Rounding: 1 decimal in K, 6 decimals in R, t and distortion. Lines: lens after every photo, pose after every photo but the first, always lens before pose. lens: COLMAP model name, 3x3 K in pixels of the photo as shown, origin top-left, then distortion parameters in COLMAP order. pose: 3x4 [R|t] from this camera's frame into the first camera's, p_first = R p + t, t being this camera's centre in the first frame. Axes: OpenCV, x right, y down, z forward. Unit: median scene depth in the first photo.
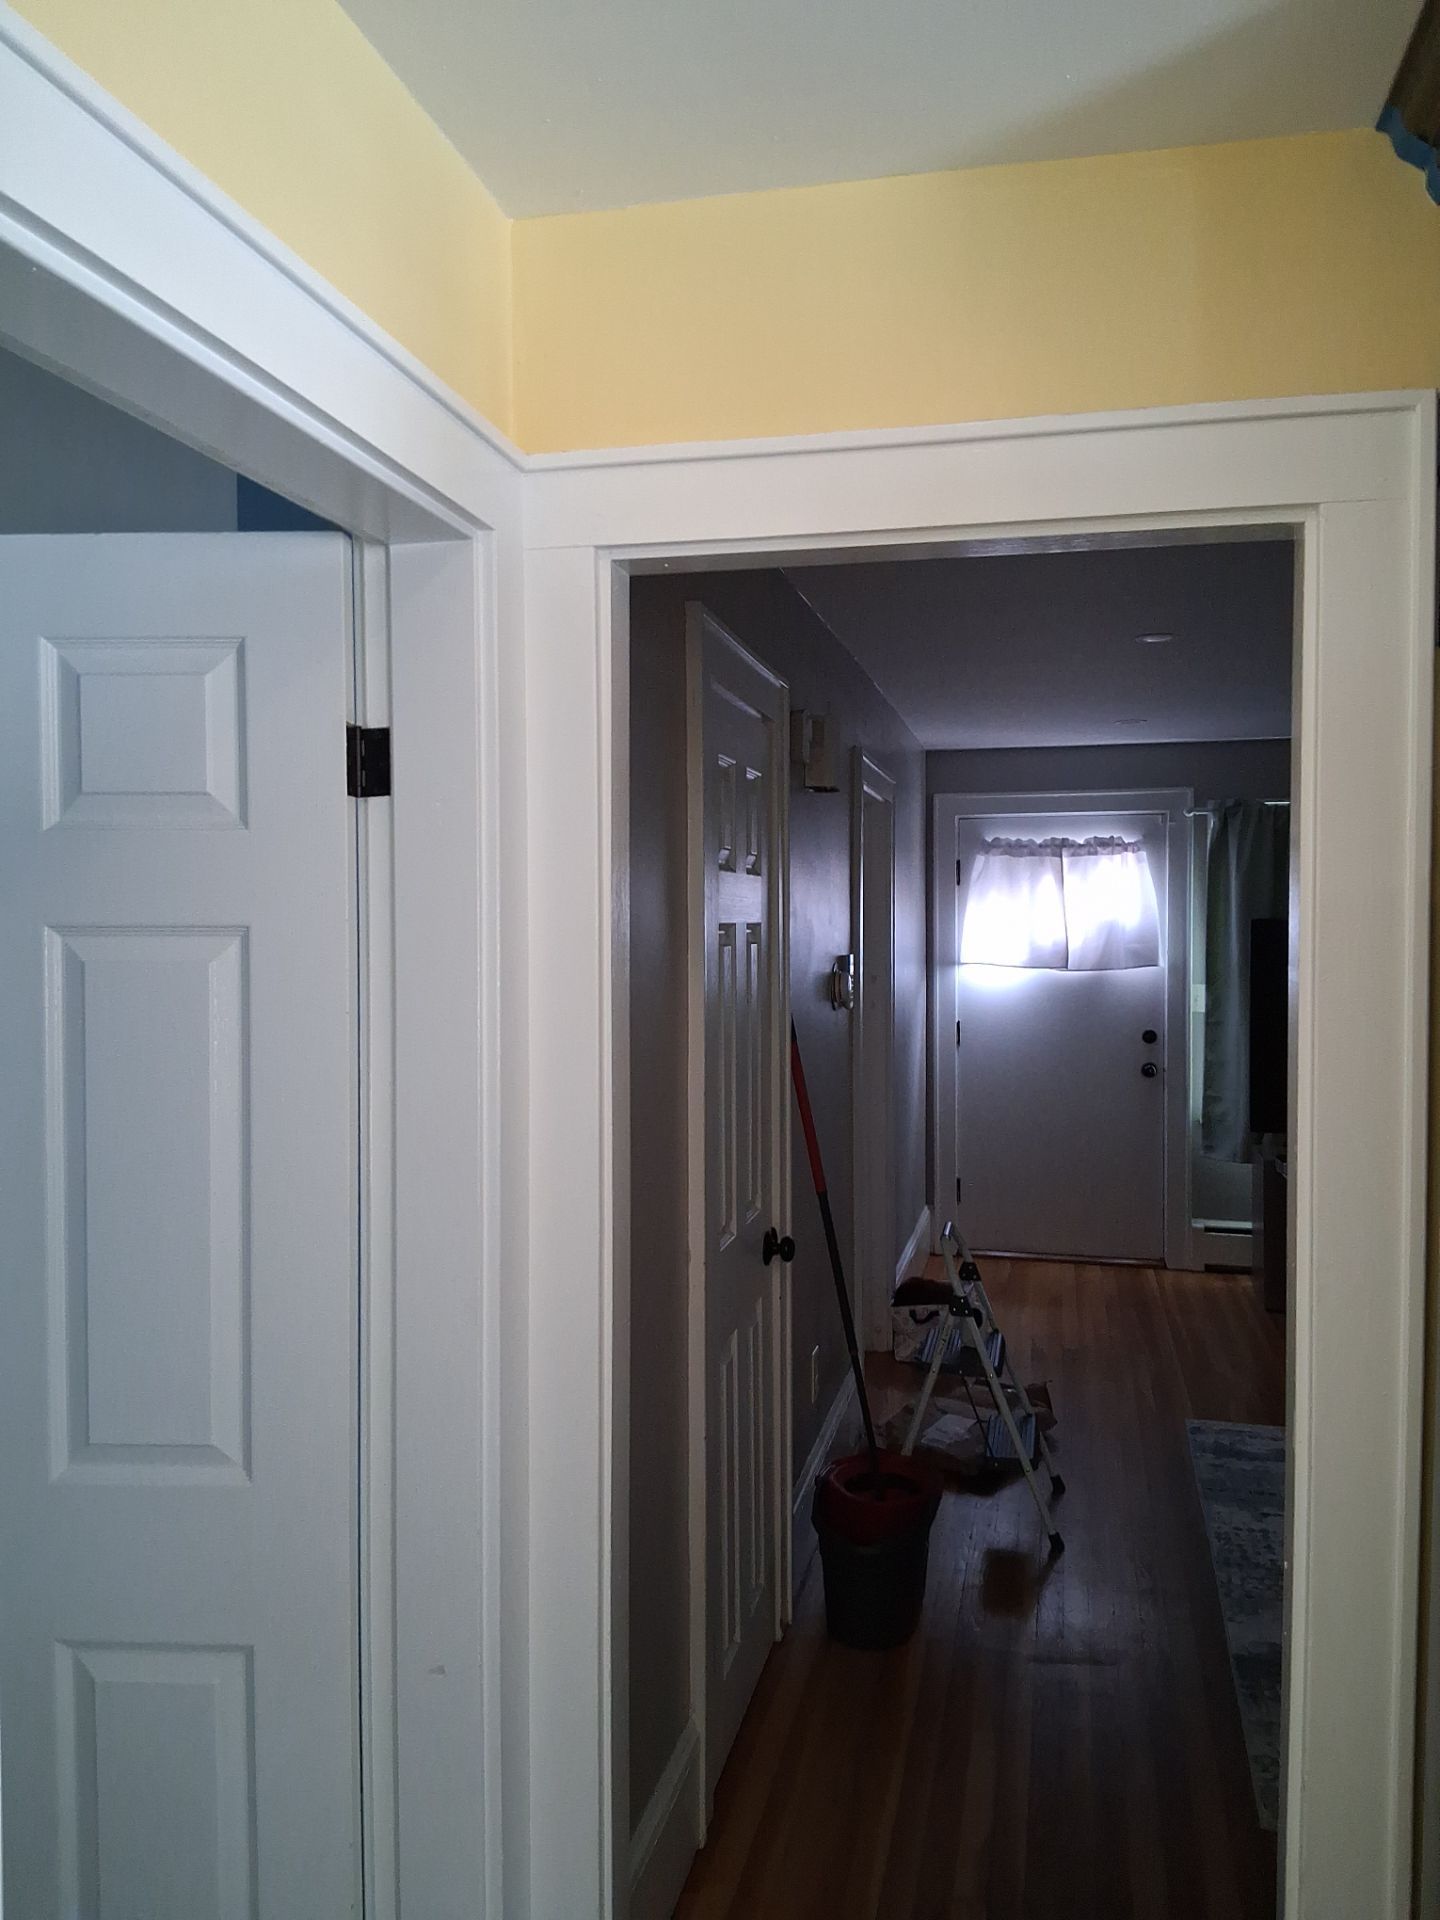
lens RADIAL K [[1509.8, 0, 714.6], [0, 1509.8, 1004.5], [0, 0, 1]] dist [0.071196, -0.001489]
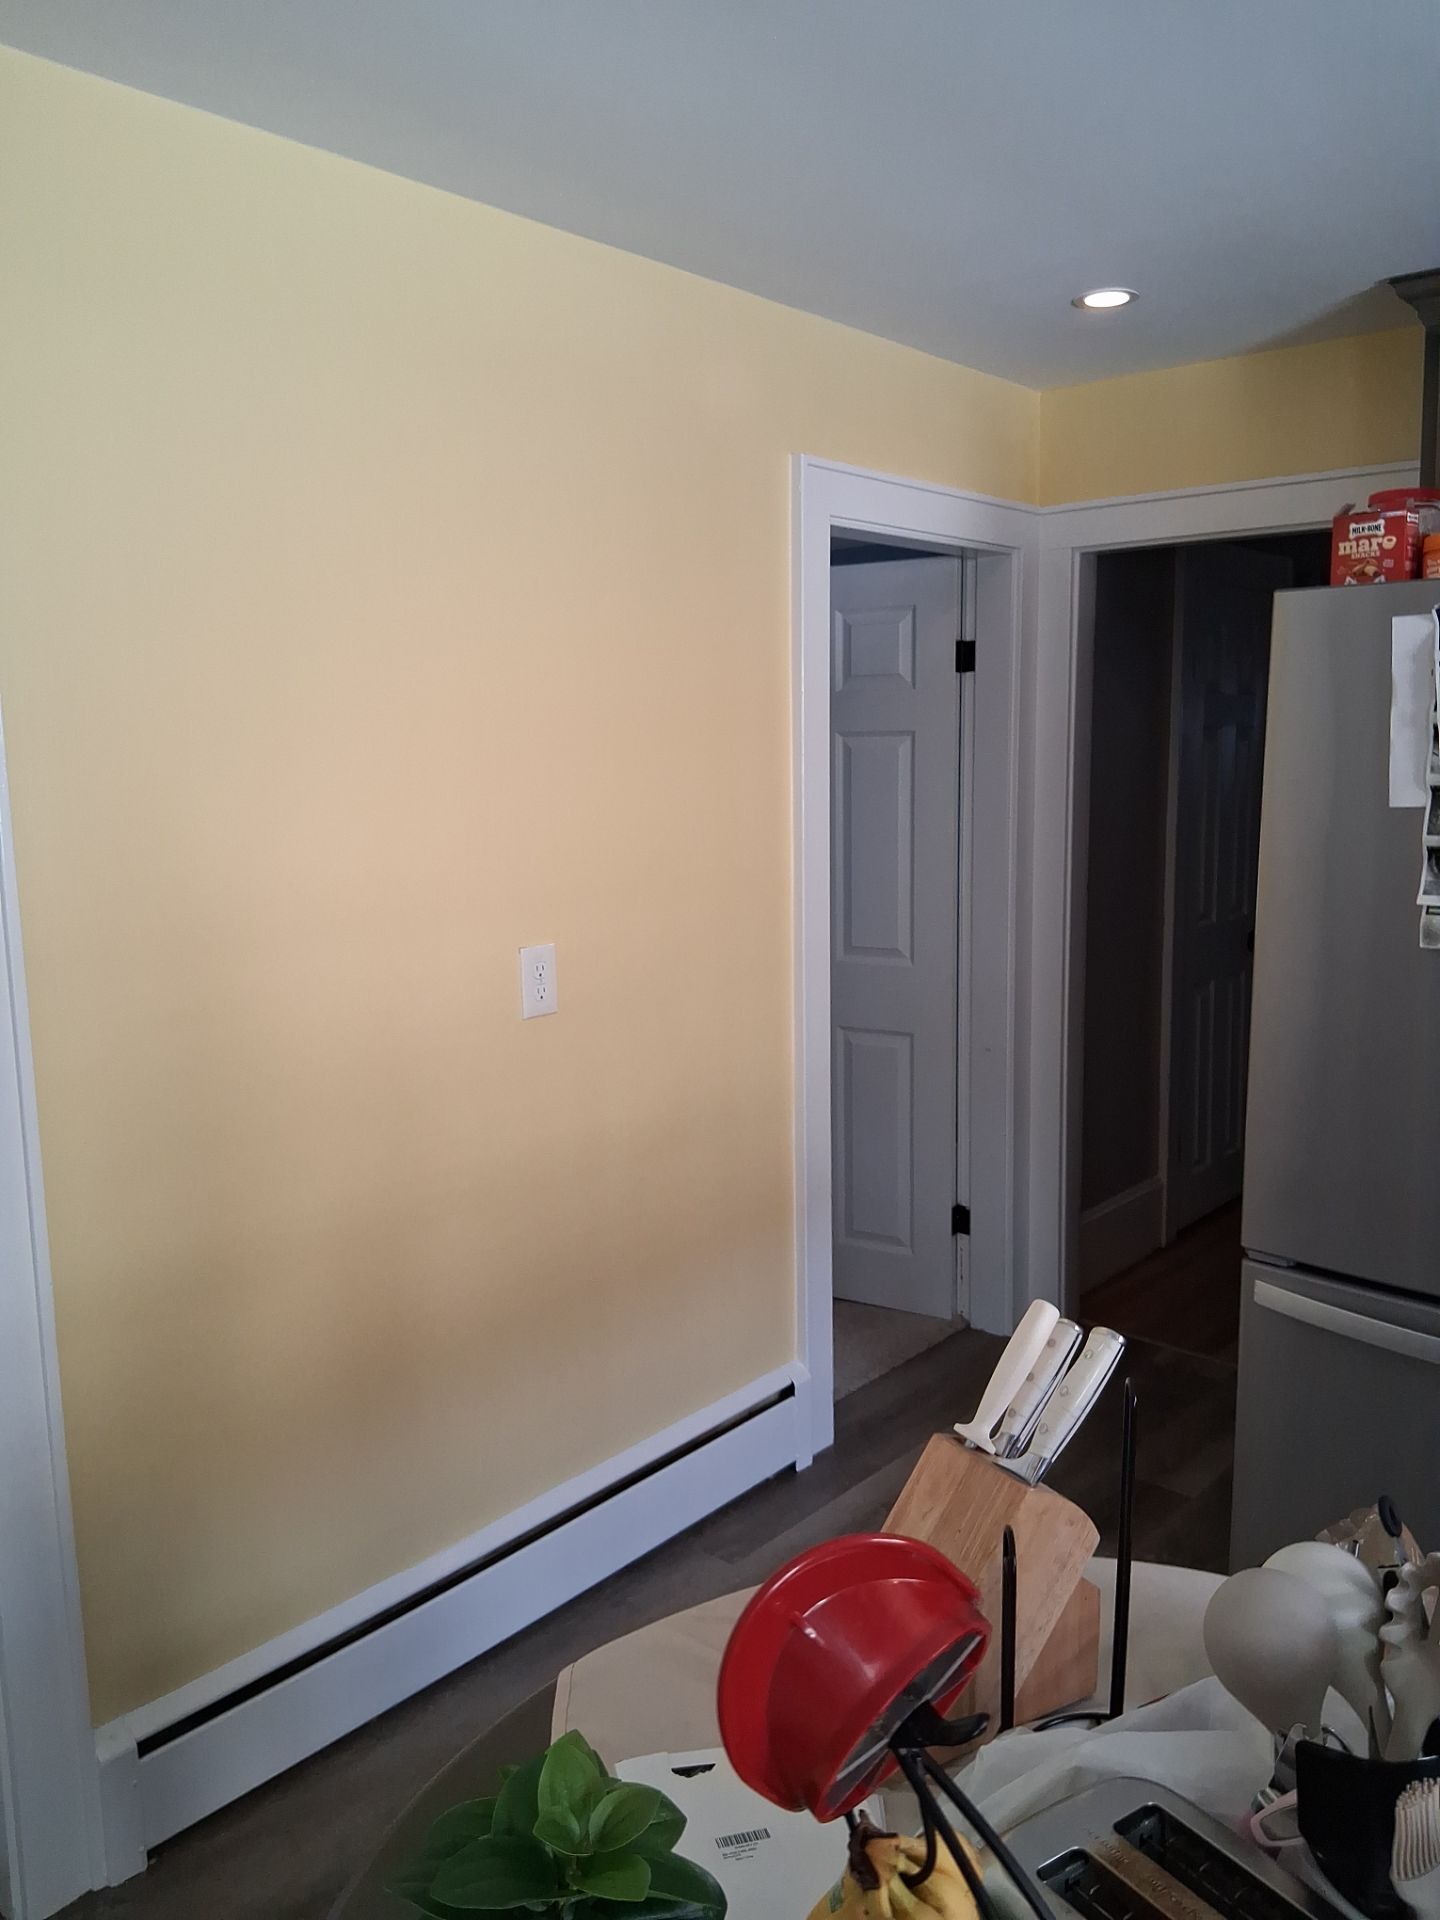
lens RADIAL K [[1509.8, 0, 714.6], [0, 1509.8, 1004.5], [0, 0, 1]] dist [0.071196, -0.001489]
pose [[0.907630, 0.050502, -0.416722, 0.411873], [0.005076, 0.991344, 0.131194, 0.059410], [0.419740, -0.121190, 0.899517, -1.292932]]
